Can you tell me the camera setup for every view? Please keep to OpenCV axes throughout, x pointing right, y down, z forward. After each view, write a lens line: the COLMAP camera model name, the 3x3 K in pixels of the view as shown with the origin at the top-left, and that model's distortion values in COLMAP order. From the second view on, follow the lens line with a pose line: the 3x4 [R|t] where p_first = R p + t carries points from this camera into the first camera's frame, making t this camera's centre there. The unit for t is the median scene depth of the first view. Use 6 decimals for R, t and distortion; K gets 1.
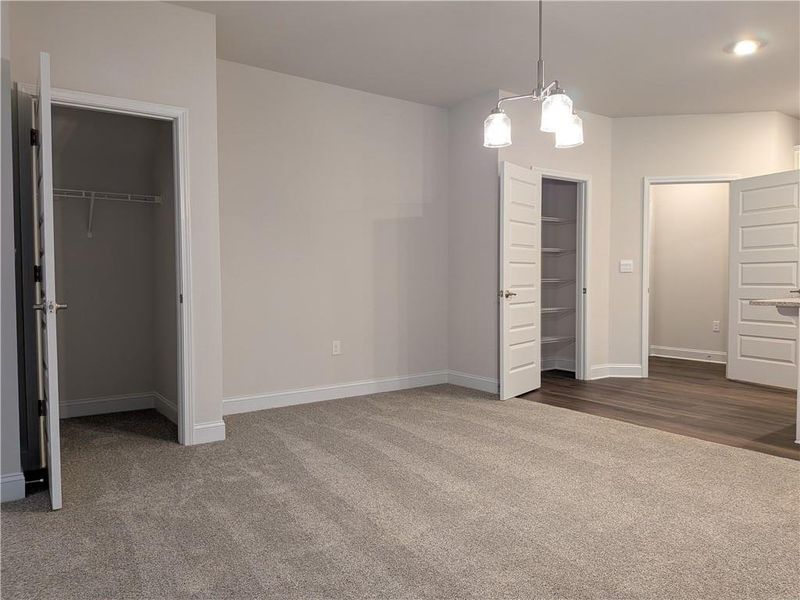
lens RADIAL K [[570.3, 0, 403.3], [0, 570.3, 304.8], [0, 0, 1]] dist [0.014049, -0.024793]
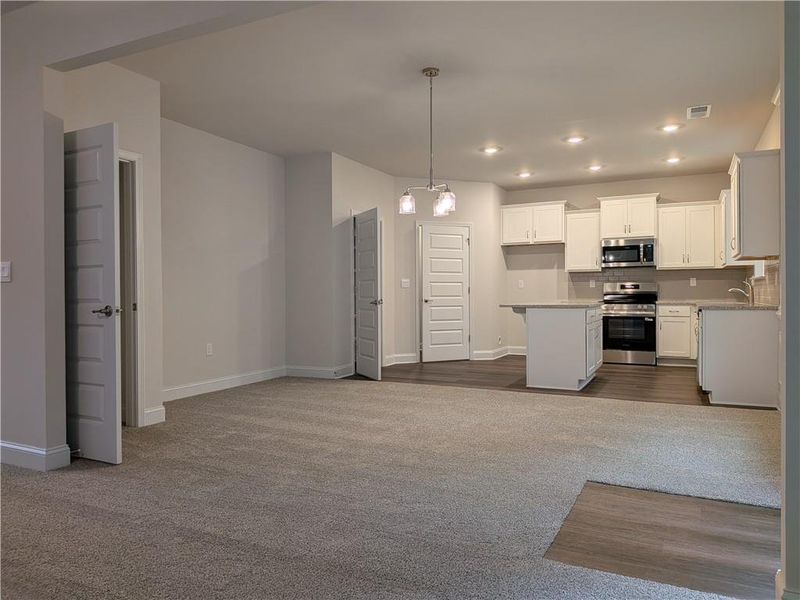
lens RADIAL K [[570.3, 0, 394.4], [0, 570.3, 300.6], [0, 0, 1]] dist [0.014049, -0.024793]
pose [[0.884712, -0.007732, 0.466073, -0.449400], [0.023686, 0.999316, -0.028382, 0.022082], [-0.465535, 0.036149, 0.884291, -0.333229]]
